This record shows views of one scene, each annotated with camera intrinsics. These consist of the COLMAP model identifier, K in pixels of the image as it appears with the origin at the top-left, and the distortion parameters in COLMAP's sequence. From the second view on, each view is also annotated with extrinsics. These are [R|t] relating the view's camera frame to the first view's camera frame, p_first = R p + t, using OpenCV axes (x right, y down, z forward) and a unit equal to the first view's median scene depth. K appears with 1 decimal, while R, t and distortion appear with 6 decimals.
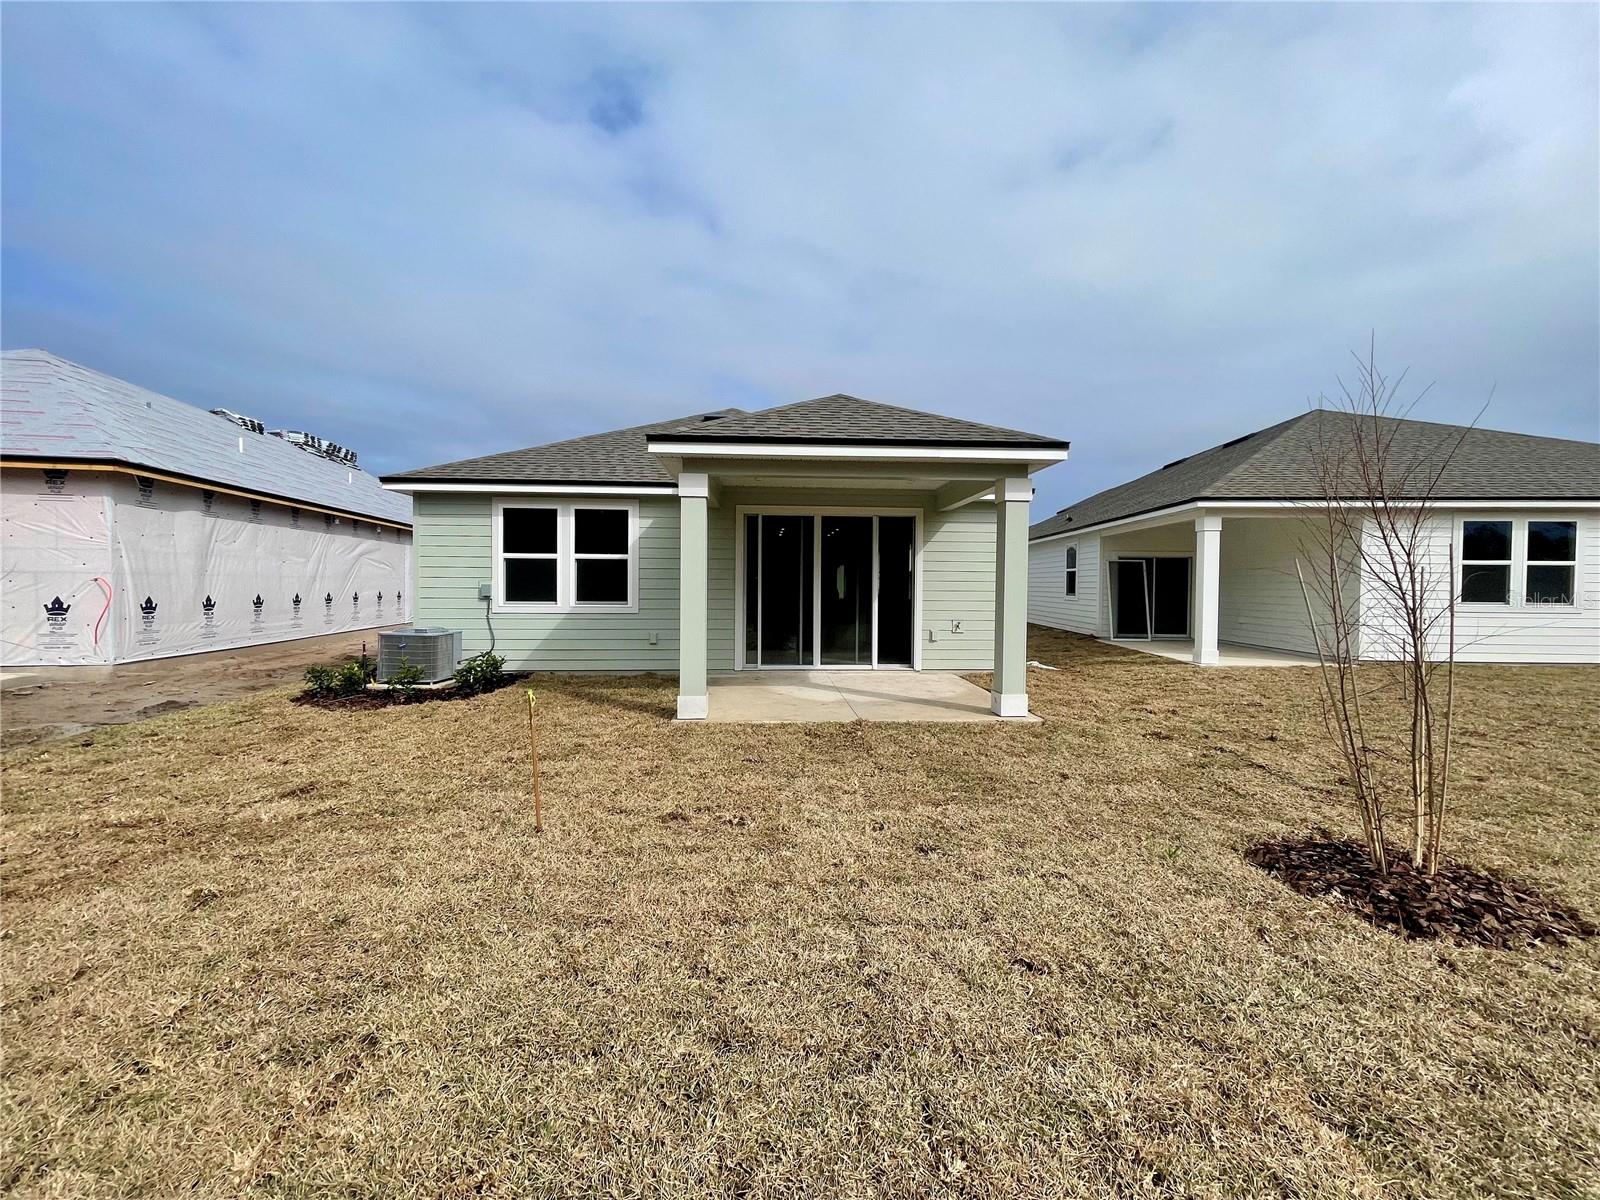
lens RADIAL K [[650.0, 0, 806.5], [0, 650.0, 597.0], [0, 0, 1]] dist [-0.003778, 0.001168]
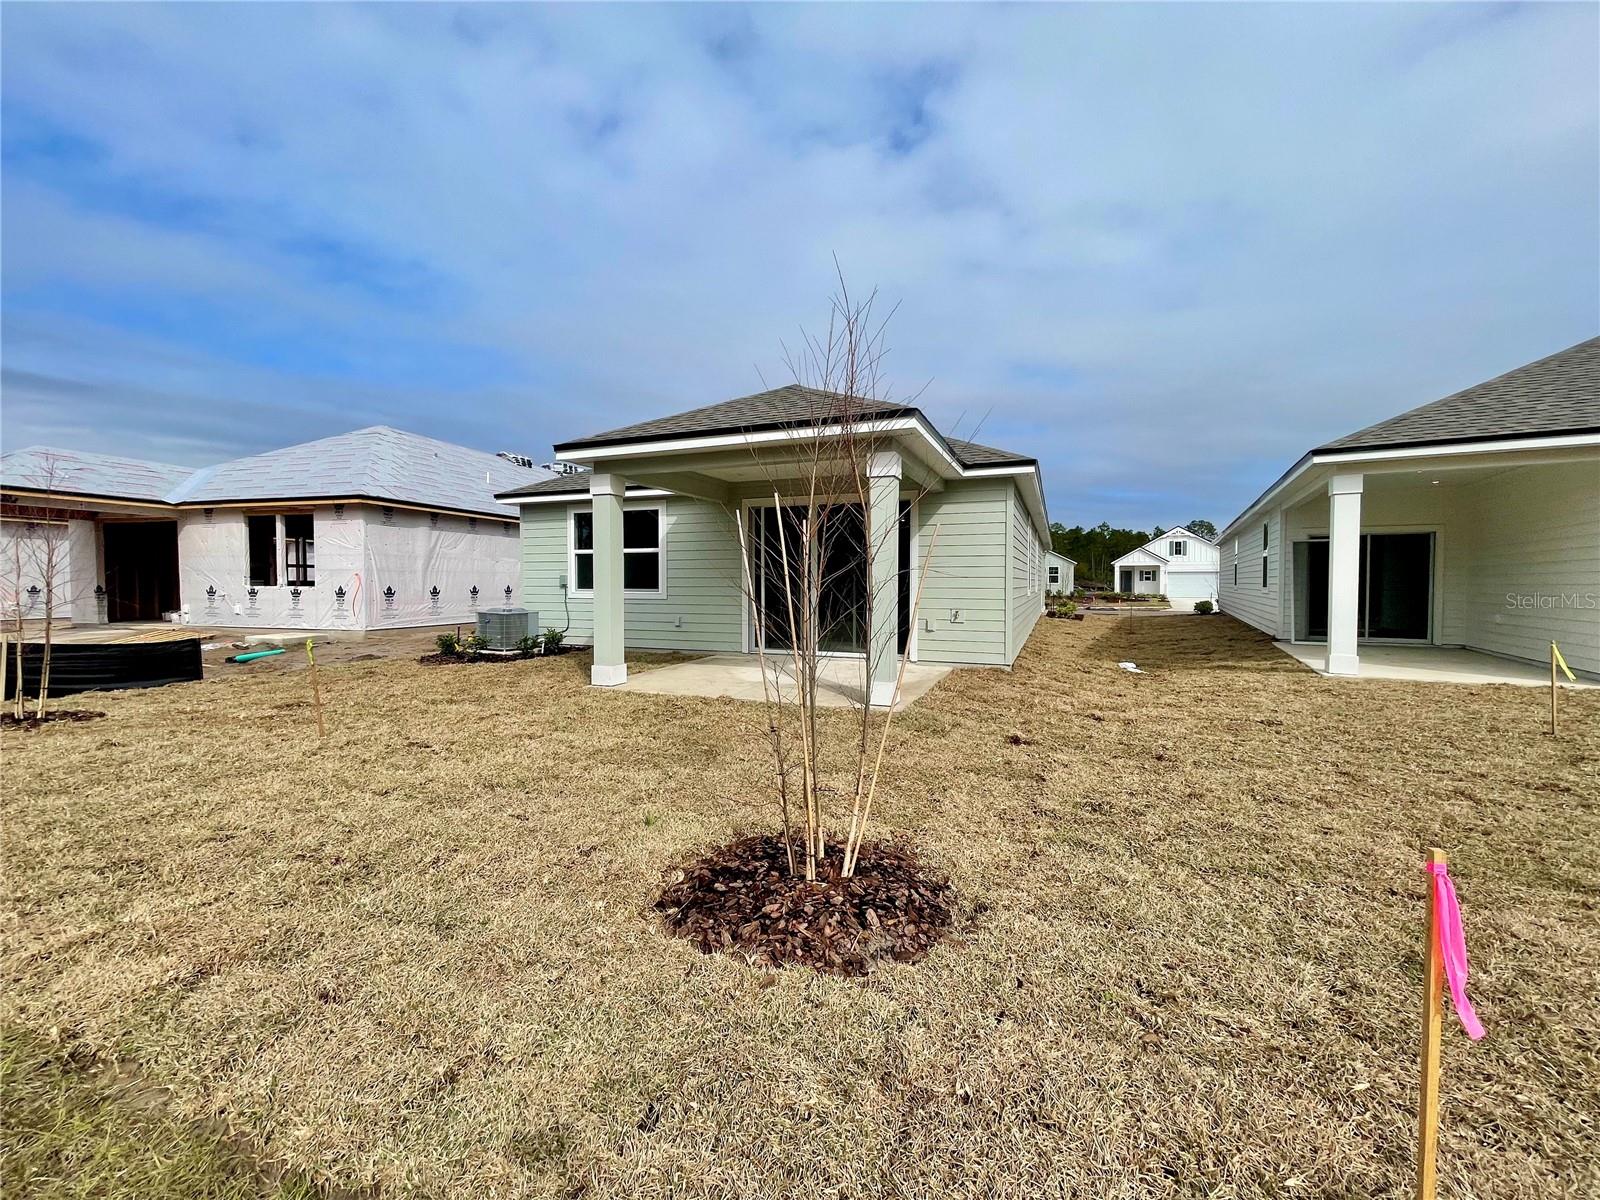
lens RADIAL K [[650.0, 0, 809.3], [0, 650.0, 595.8], [0, 0, 1]] dist [-0.003778, 0.001168]
pose [[0.900689, 0.002461, -0.434458, 0.464846], [-0.002187, 0.999997, 0.001130, 0.017257], [0.434459, -0.000068, 0.900692, 0.079285]]
